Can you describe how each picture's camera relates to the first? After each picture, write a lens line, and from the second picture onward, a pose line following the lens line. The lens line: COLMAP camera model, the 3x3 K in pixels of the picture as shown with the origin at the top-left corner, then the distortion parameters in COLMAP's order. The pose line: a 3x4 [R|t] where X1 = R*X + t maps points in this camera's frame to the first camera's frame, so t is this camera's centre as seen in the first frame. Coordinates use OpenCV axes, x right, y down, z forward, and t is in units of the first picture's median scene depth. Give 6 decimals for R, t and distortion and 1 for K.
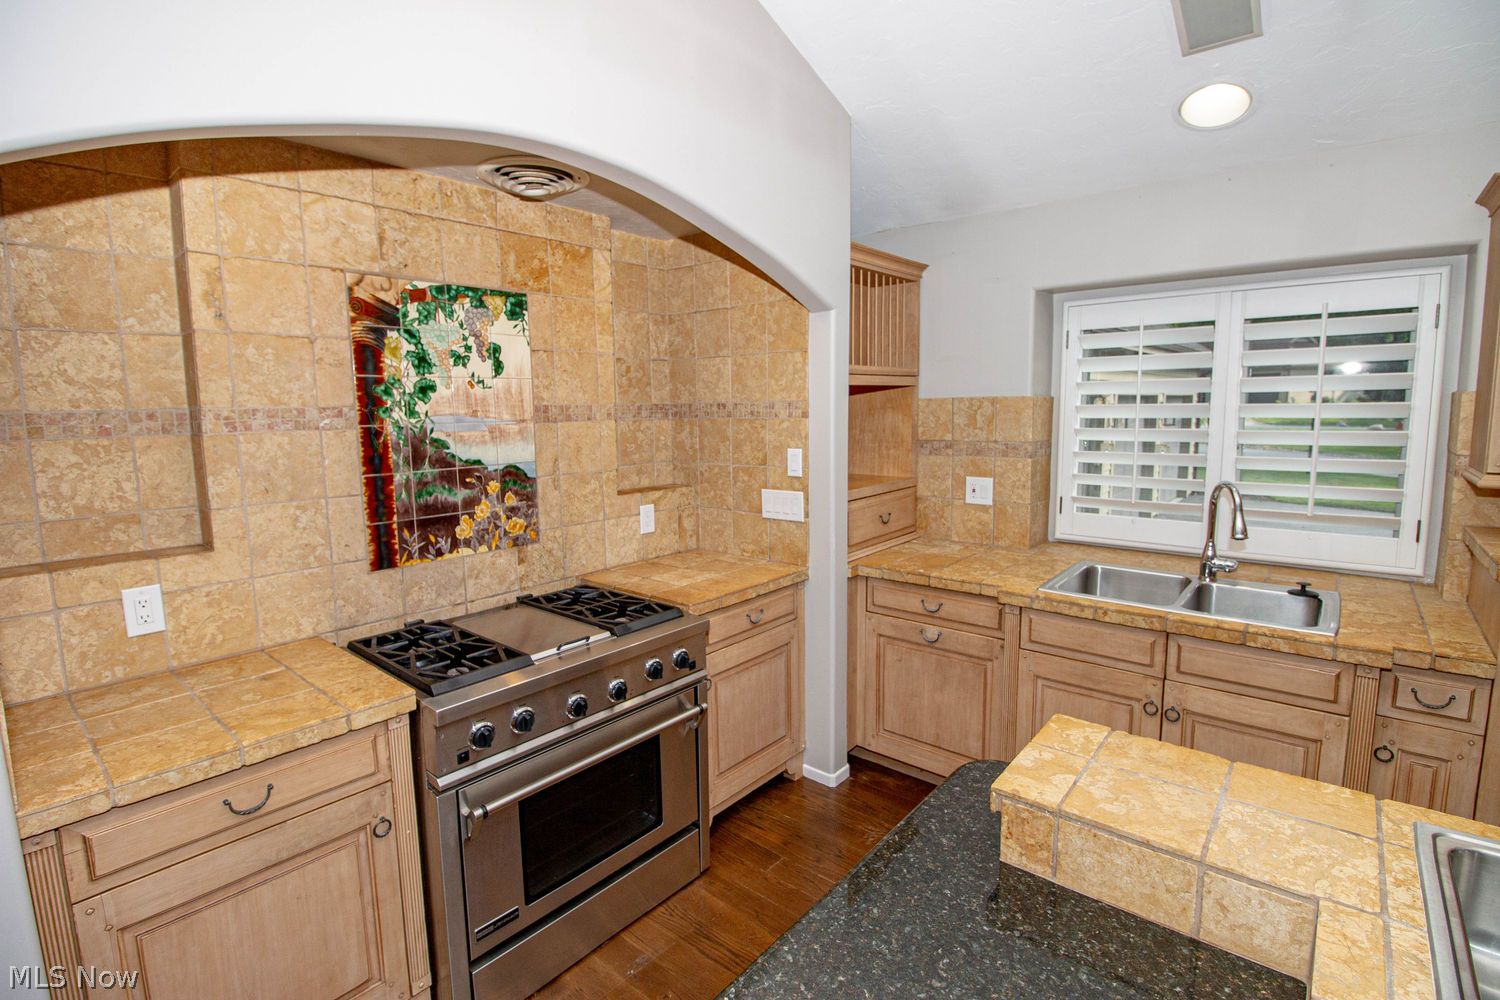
lens RADIAL K [[704.5, 0, 735.6], [0, 704.5, 493.1], [0, 0, 1]] dist [-0.011295, -0.003647]
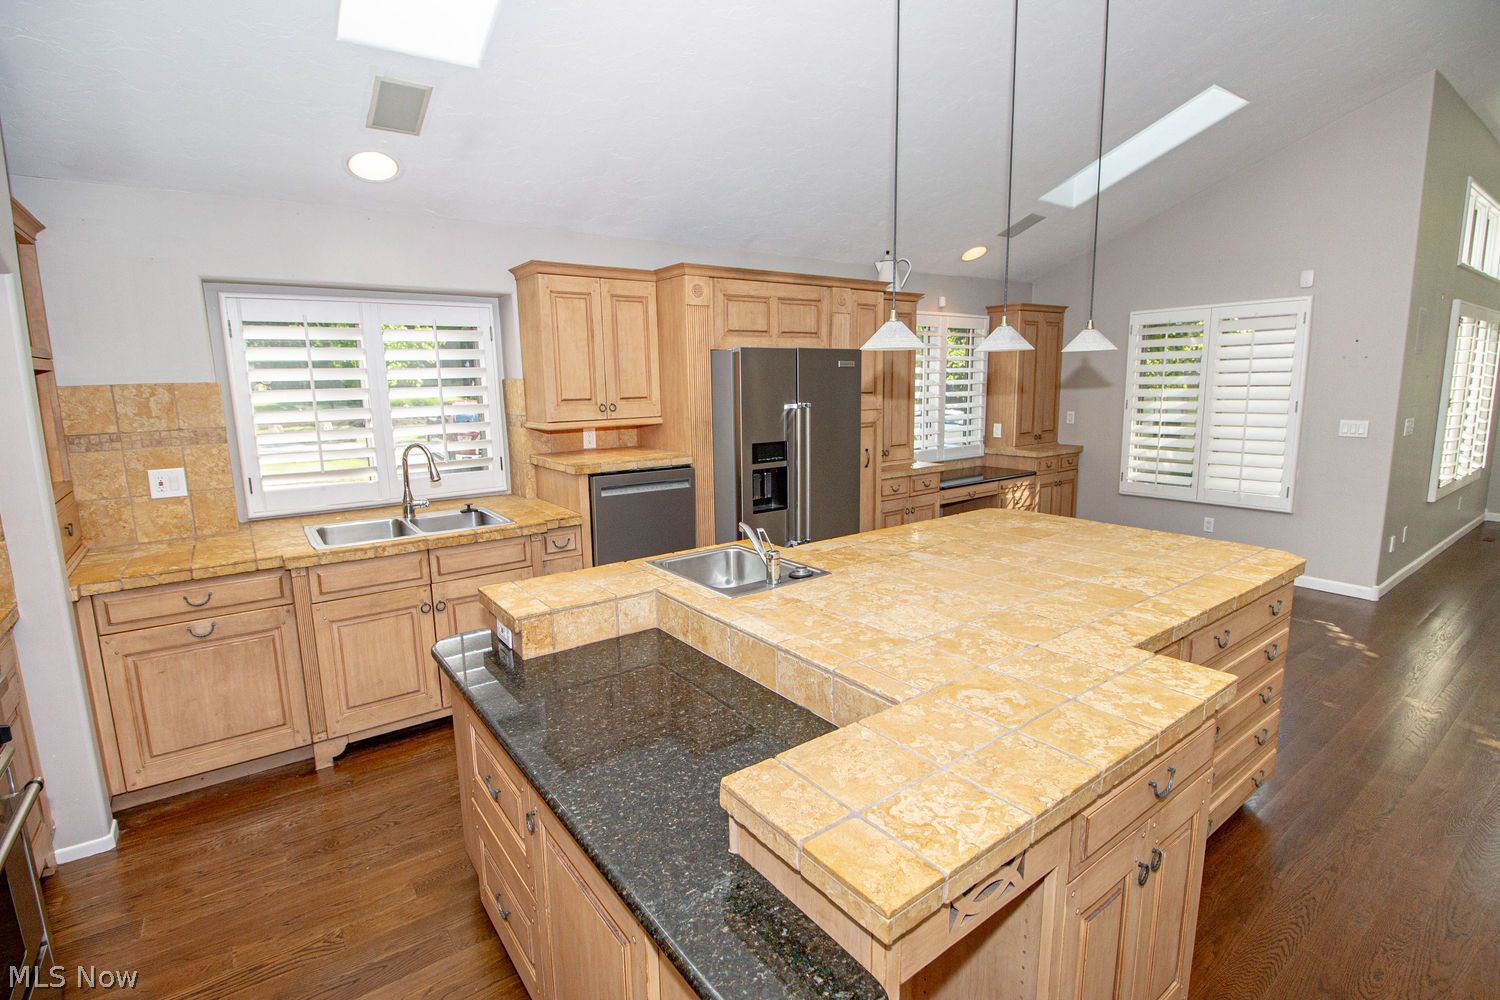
lens RADIAL K [[704.5, 0, 747.5], [0, 704.5, 503.5], [0, 0, 1]] dist [-0.011295, -0.003647]
pose [[0.225988, -0.157451, 0.961321, -0.422221], [0.136299, 0.982254, 0.128838, 0.009649], [-0.964548, 0.101912, 0.243438, 0.024789]]
